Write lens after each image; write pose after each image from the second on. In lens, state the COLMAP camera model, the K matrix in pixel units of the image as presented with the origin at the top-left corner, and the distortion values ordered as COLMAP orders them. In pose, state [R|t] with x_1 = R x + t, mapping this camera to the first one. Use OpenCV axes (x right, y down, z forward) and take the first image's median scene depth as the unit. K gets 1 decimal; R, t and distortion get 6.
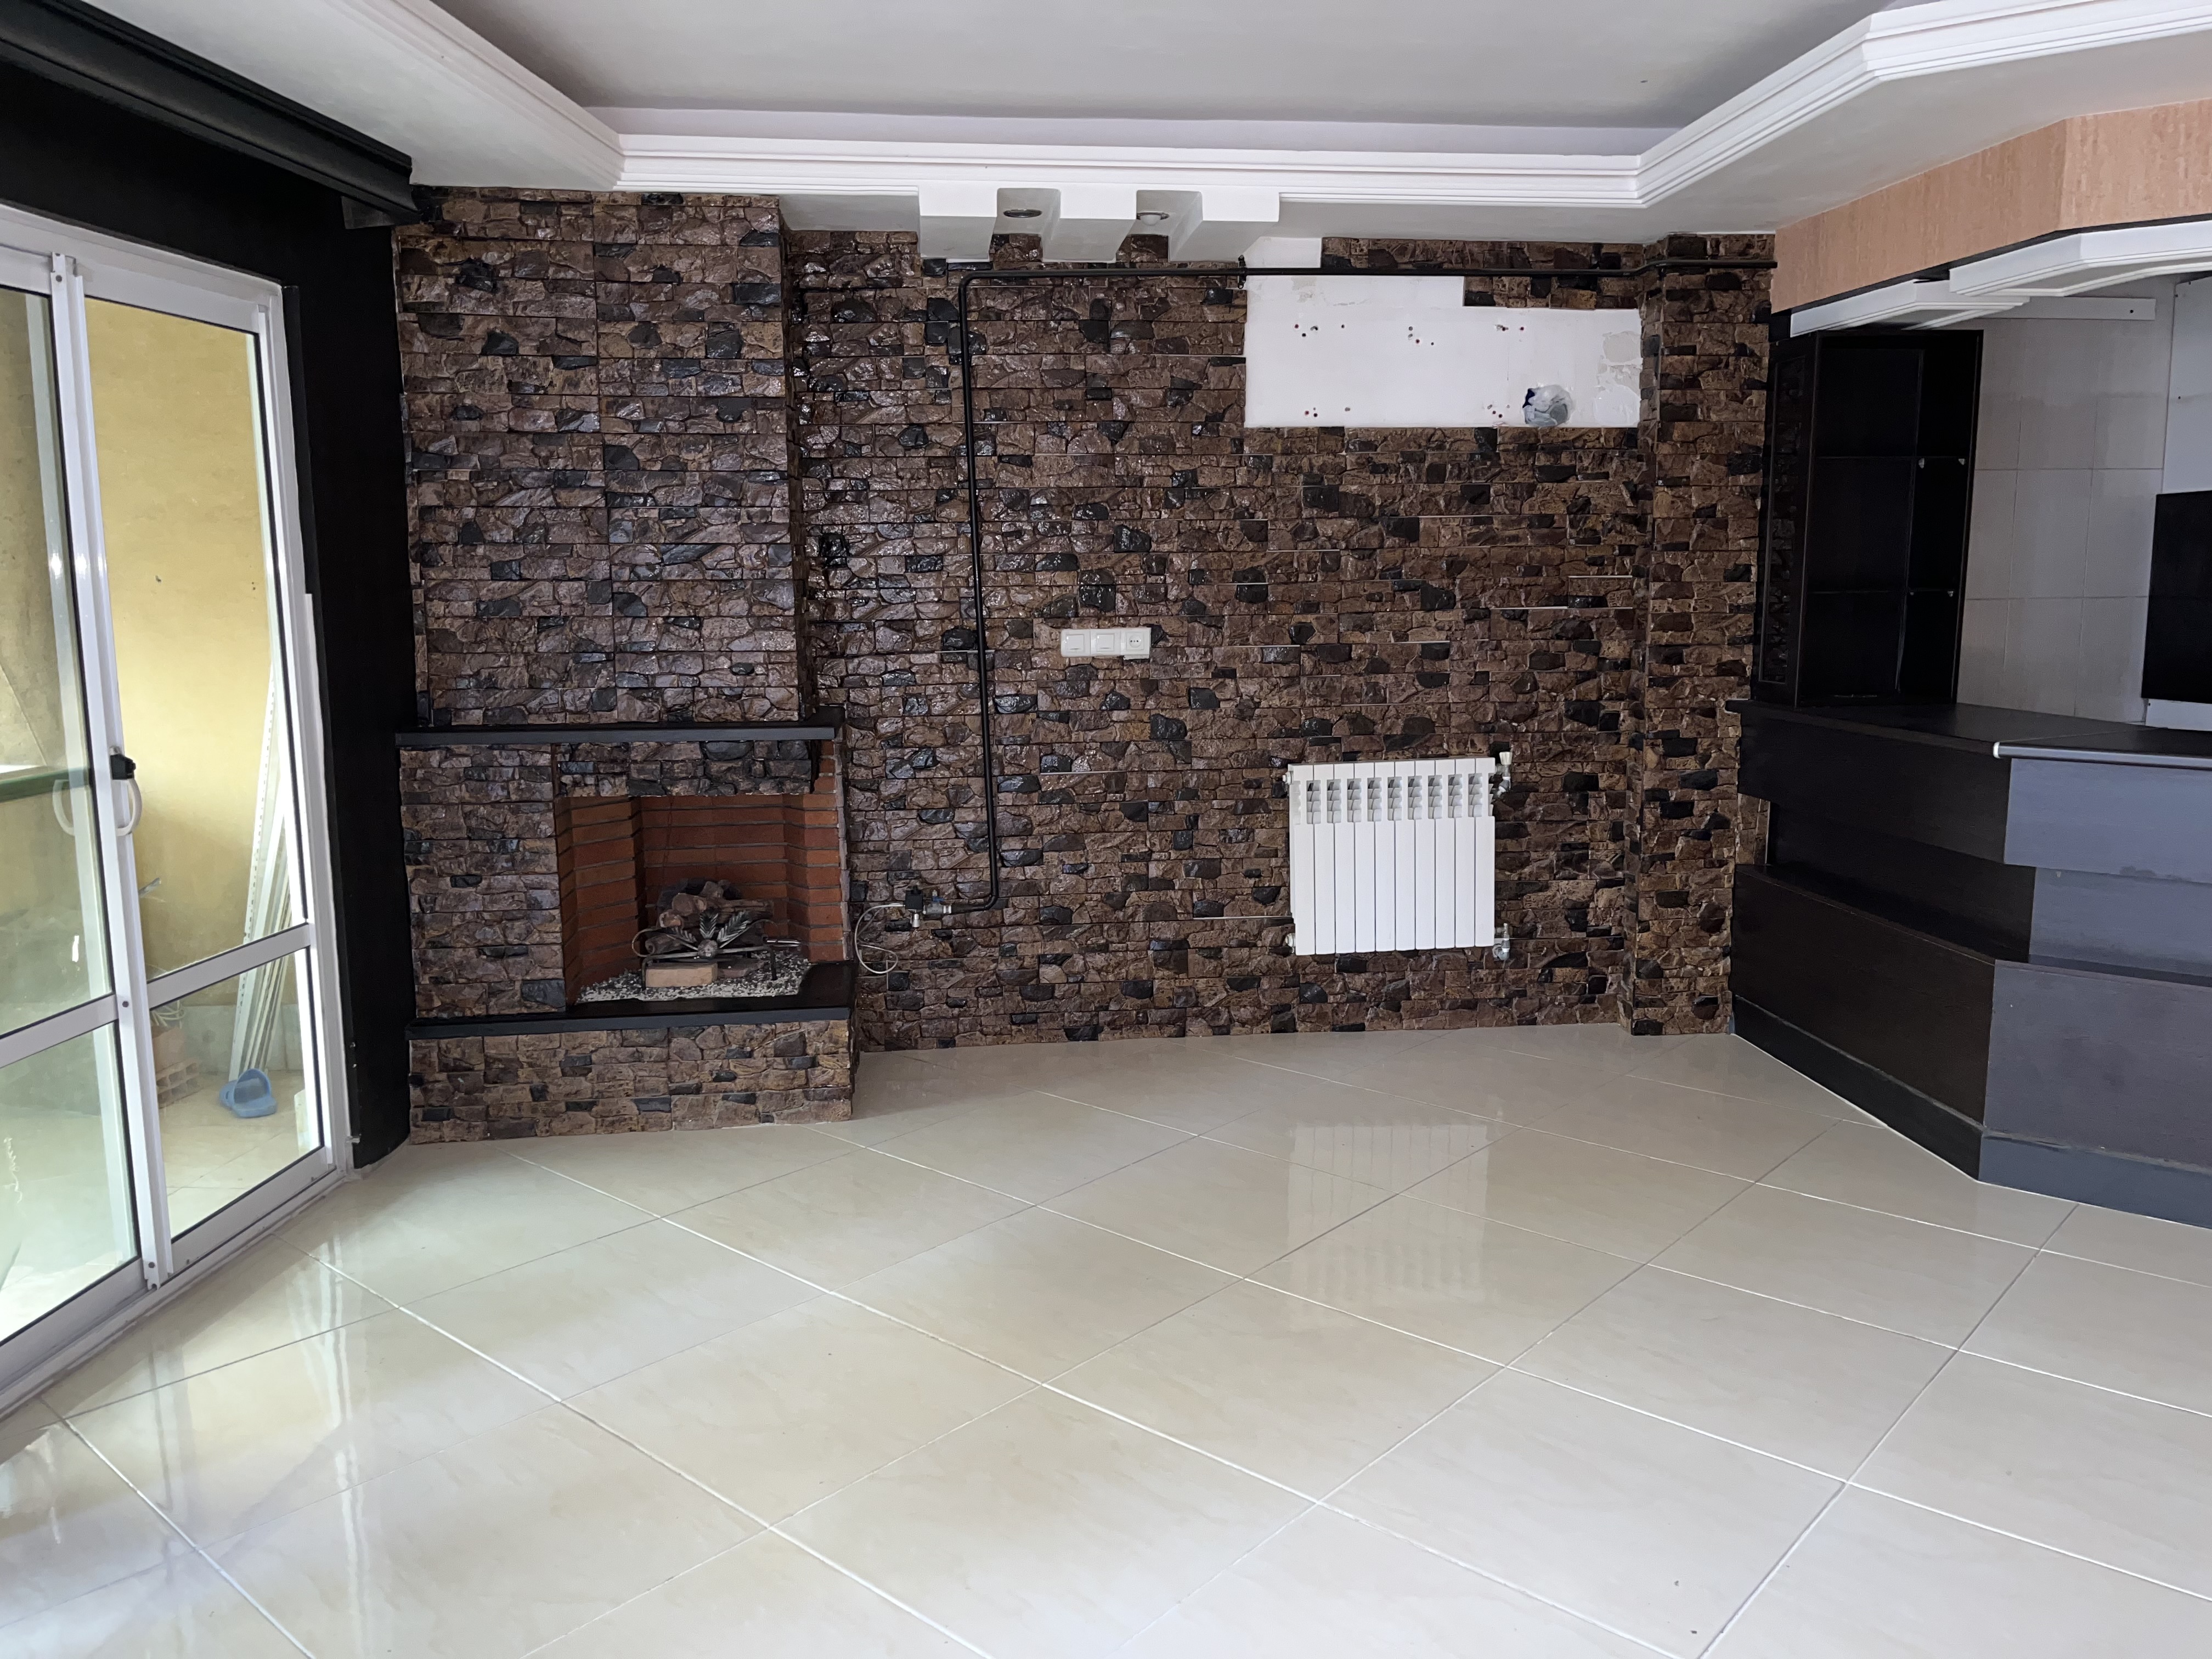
lens RADIAL K [[1651.4, 0, 1106.0], [0, 1651.4, 829.5], [0, 0, 1]] dist [0.085965, -0.137891]
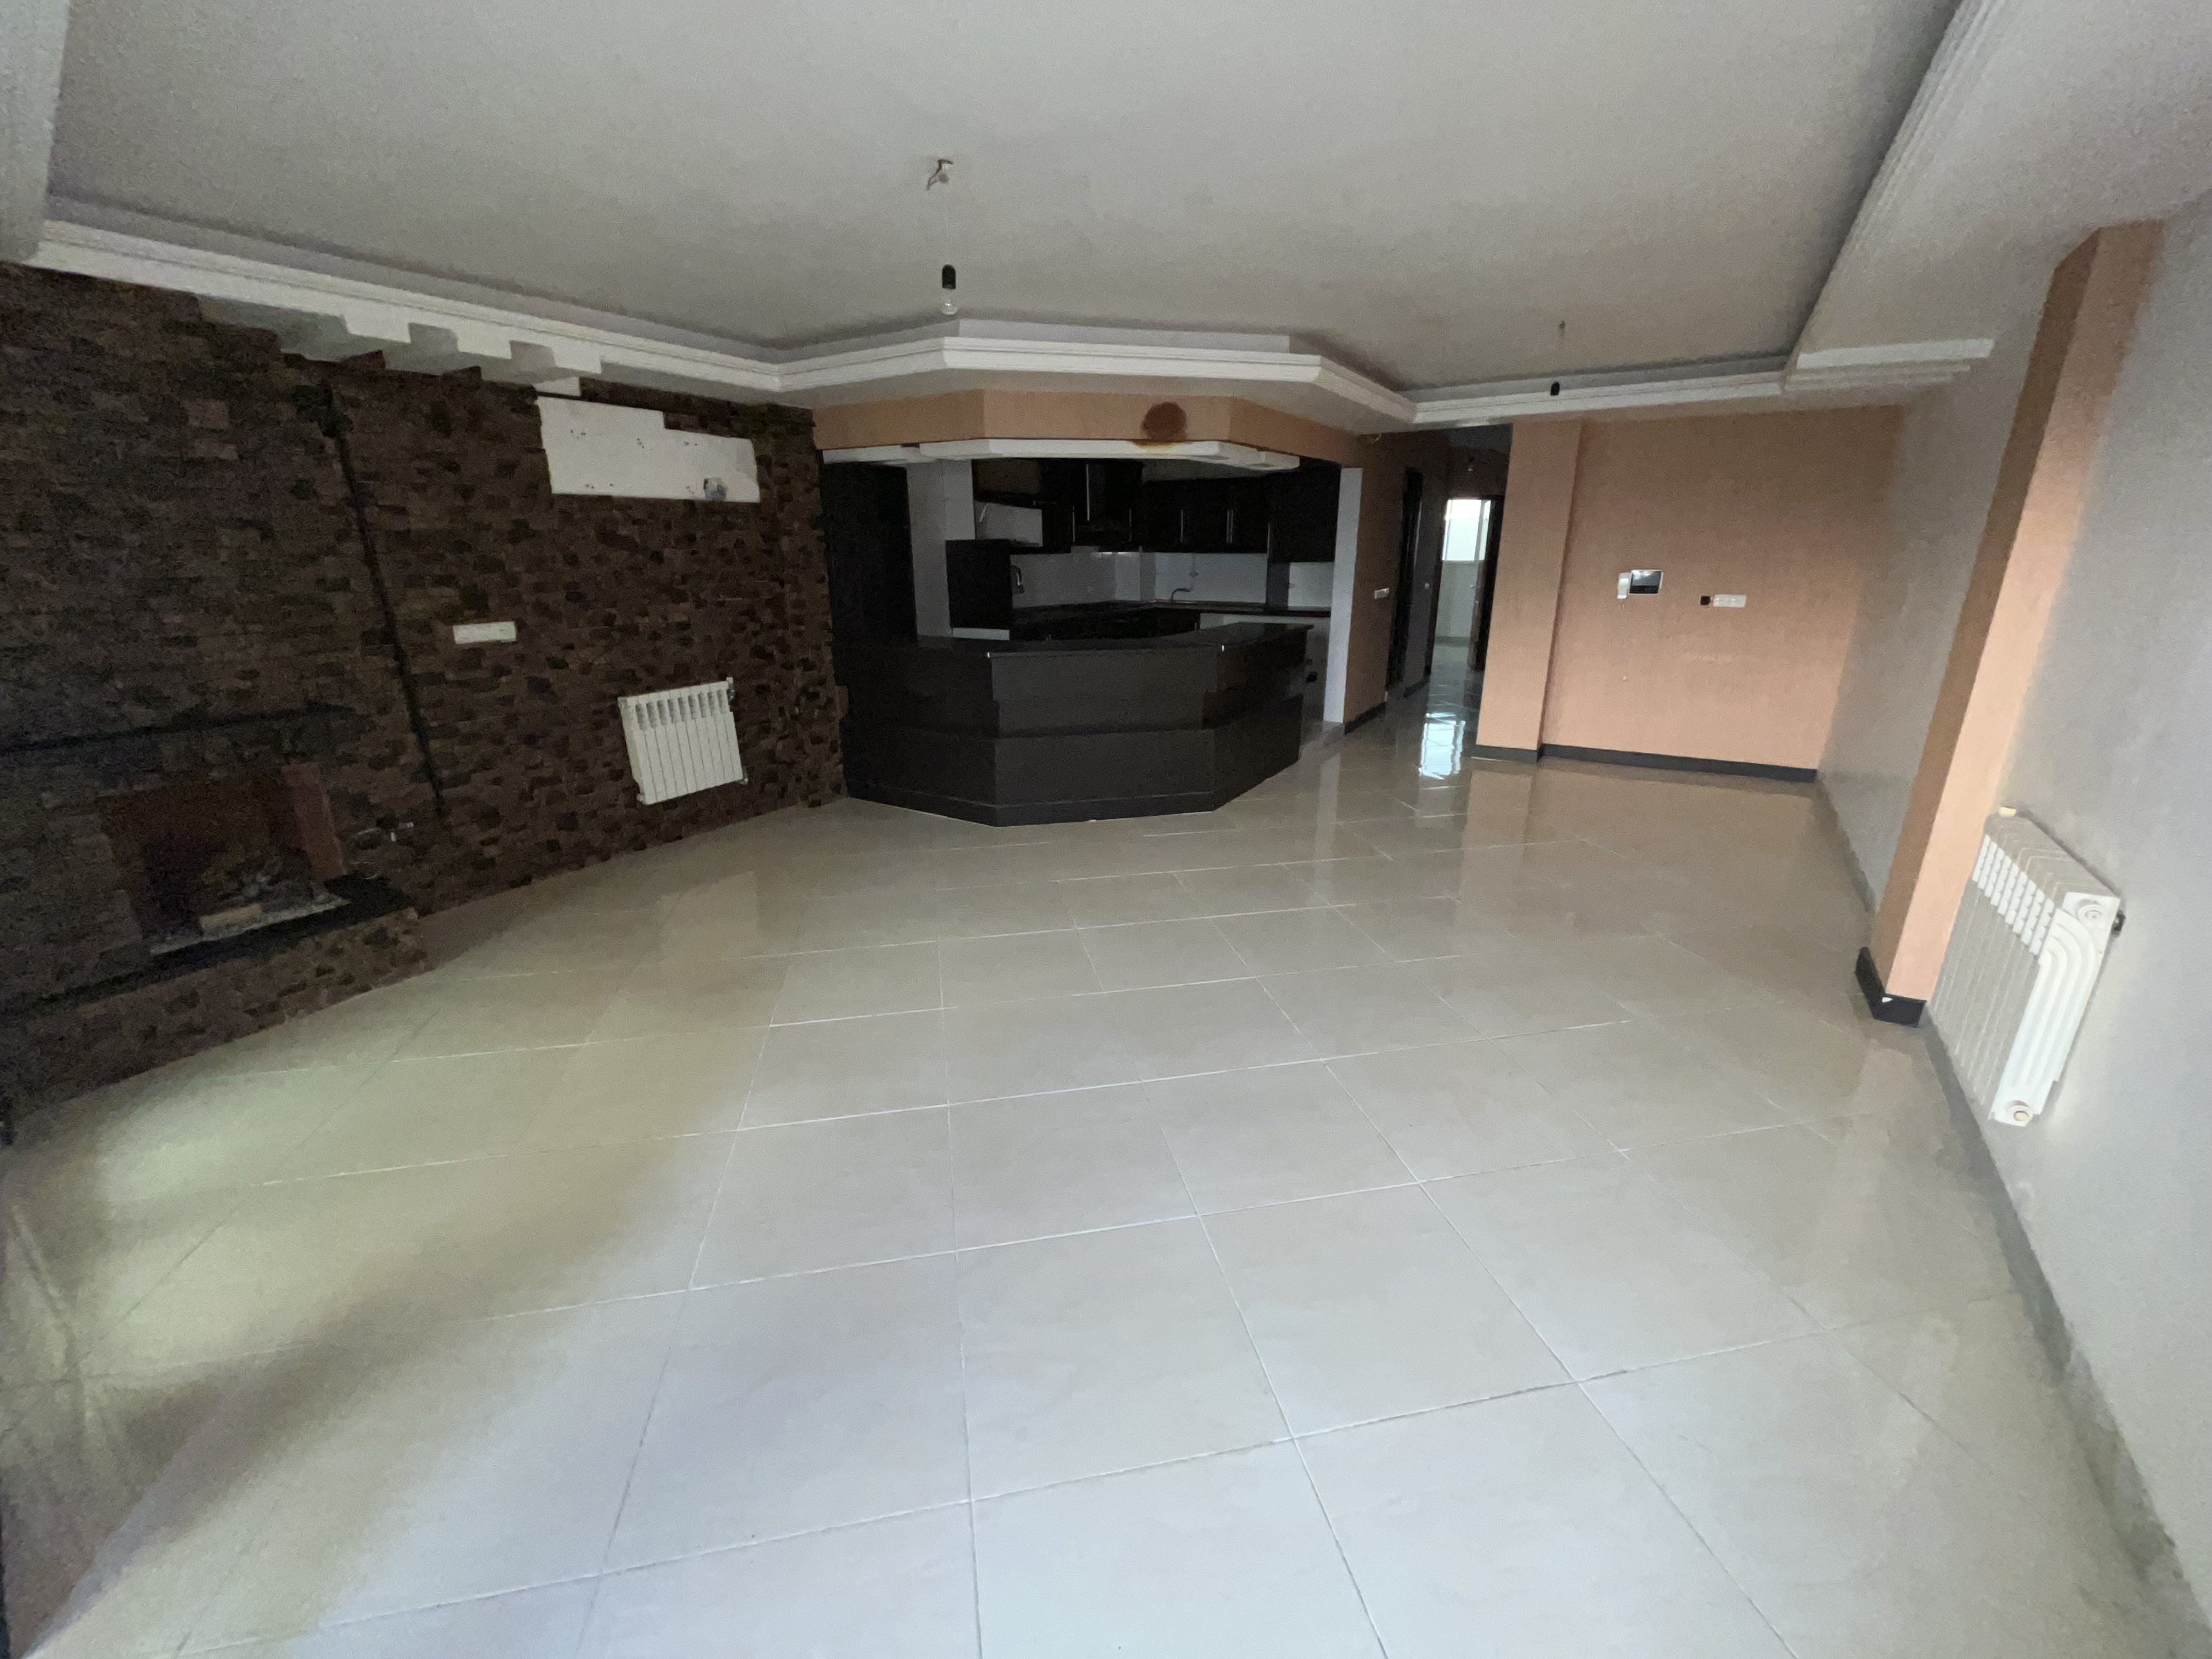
lens RADIAL K [[899.2, 0, 1092.9], [0, 899.2, 832.0], [0, 0, 1]] dist [-0.003231, 0.000252]
pose [[0.611258, -0.235901, 0.755456, -0.333065], [0.122829, 0.971255, 0.203902, -0.034134], [-0.781842, -0.031845, 0.622663, 0.028780]]
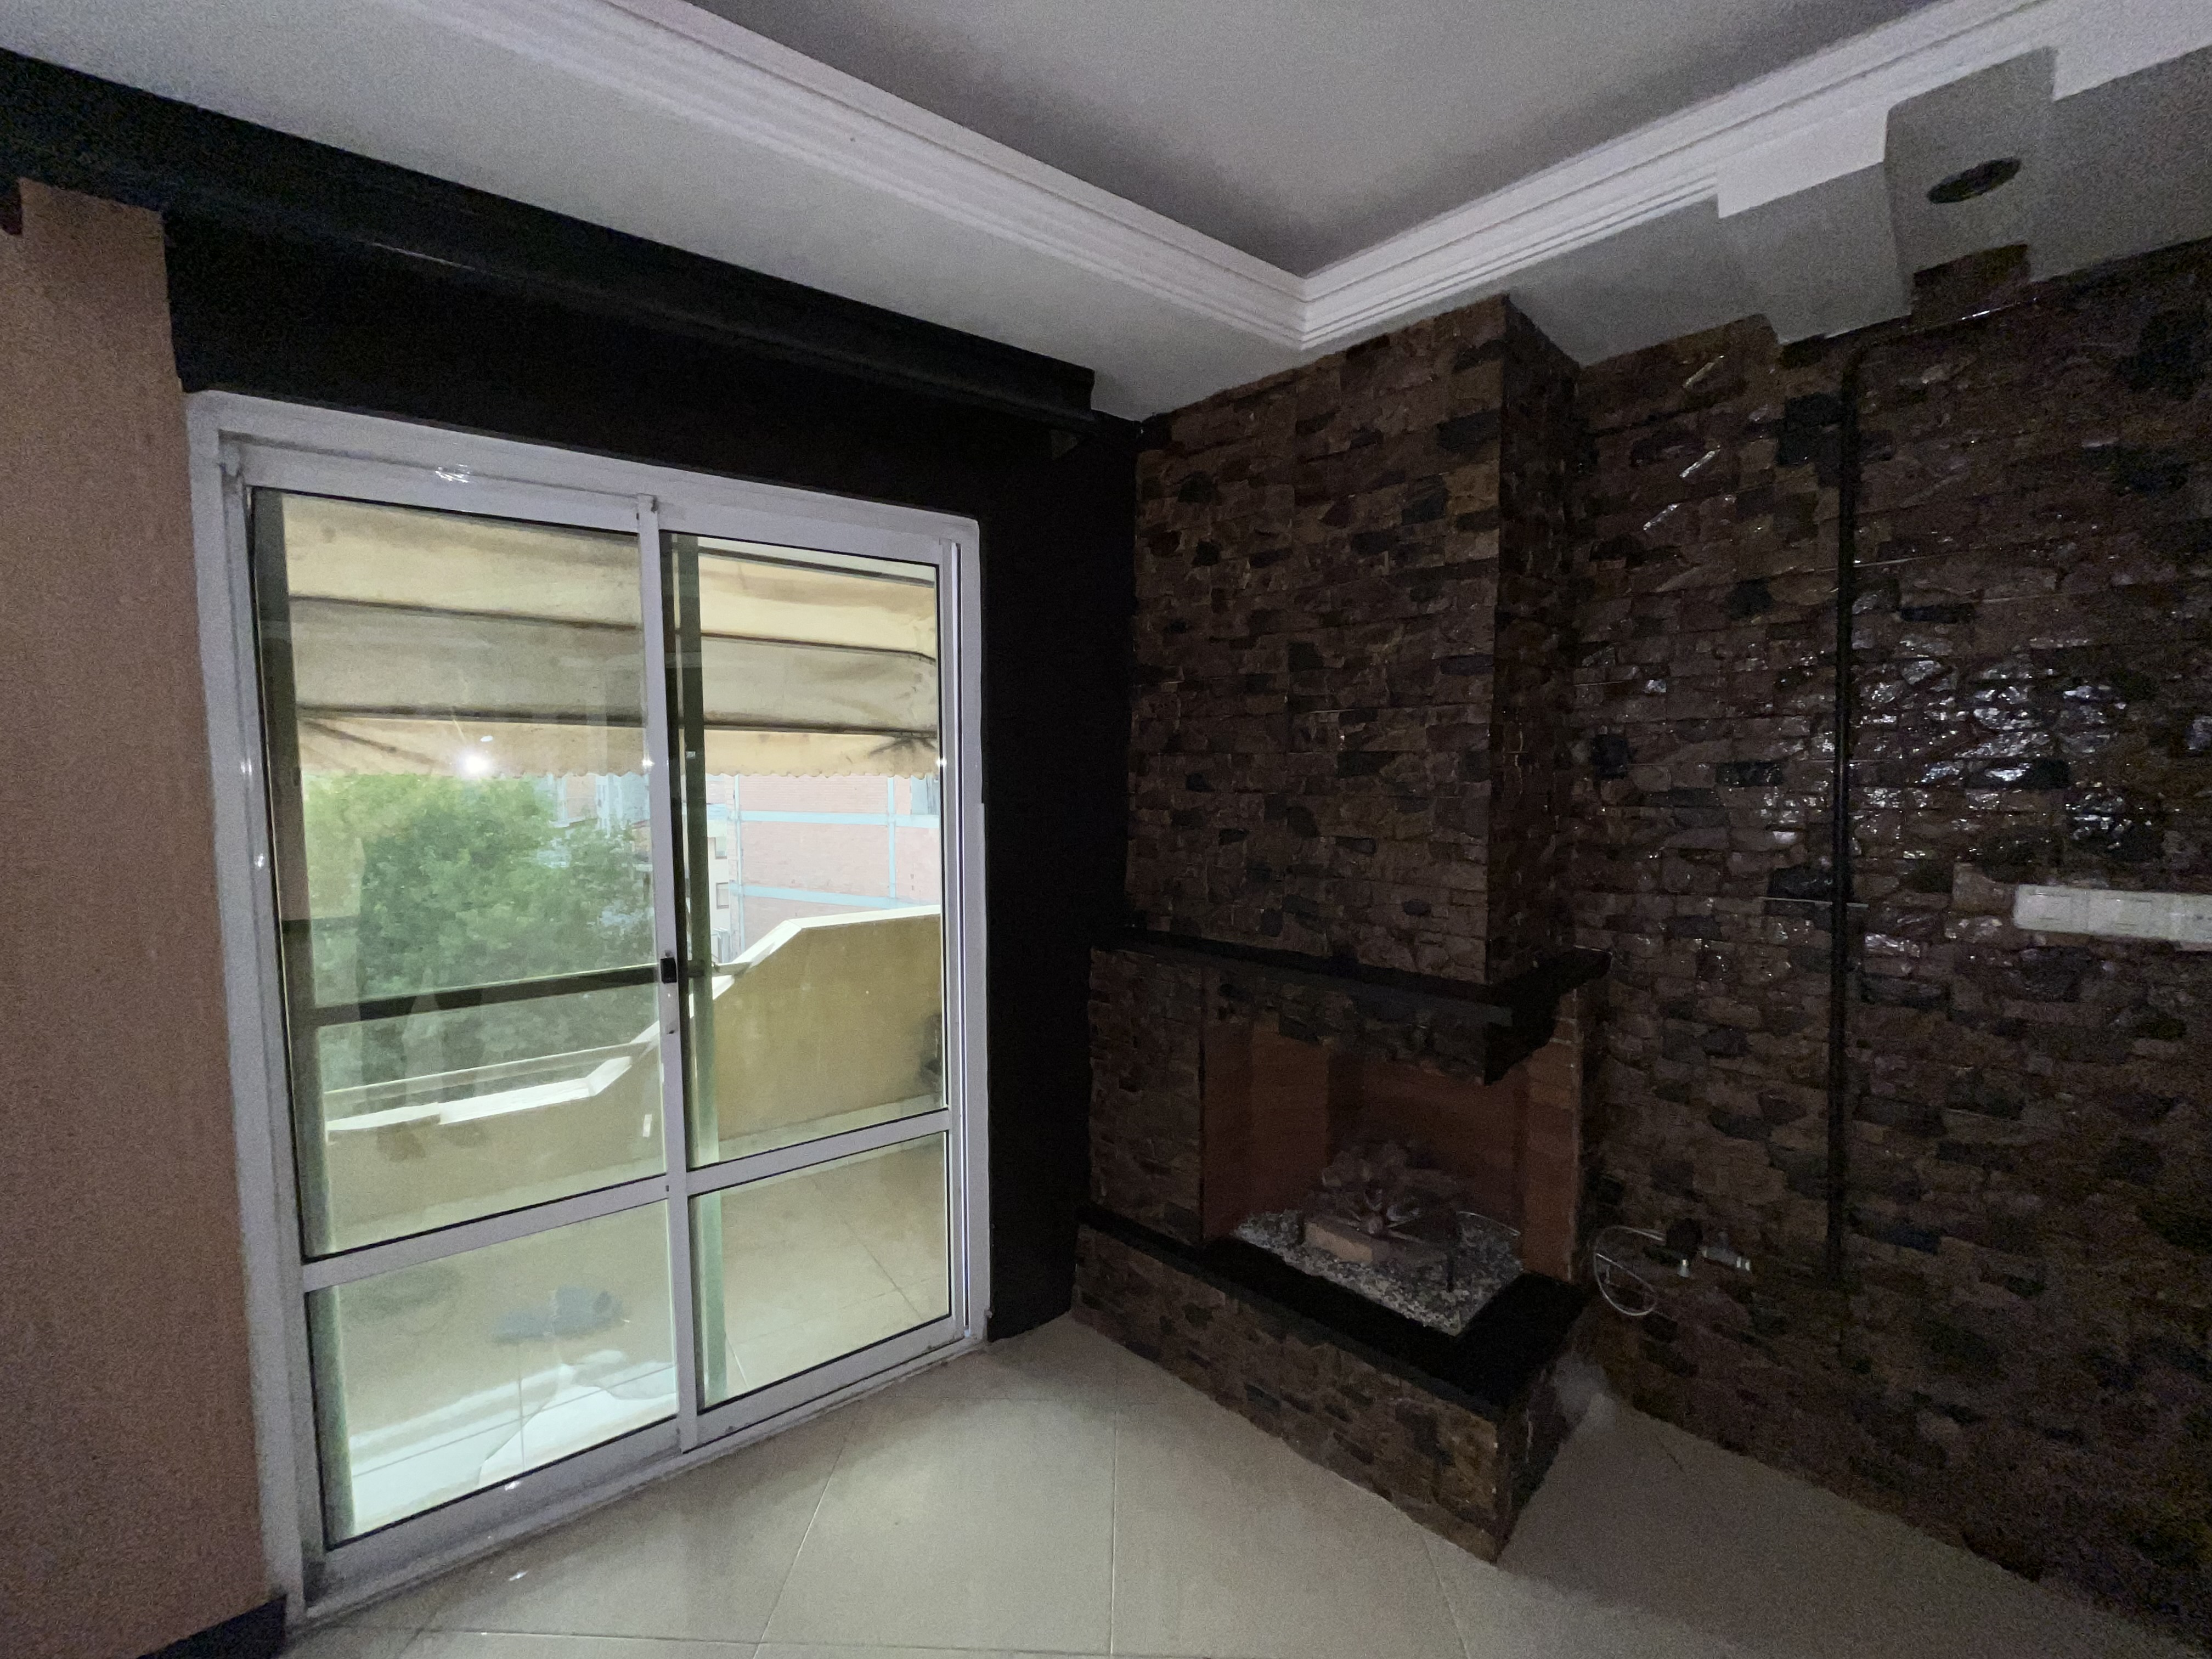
lens RADIAL K [[899.2, 0, 1092.9], [0, 899.2, 832.0], [0, 0, 1]] dist [-0.003231, 0.000252]
pose [[0.634893, 0.064247, -0.769924, 0.009247], [-0.119446, 0.992717, -0.015659, -0.095105], [0.763311, 0.101906, 0.637944, 0.536426]]
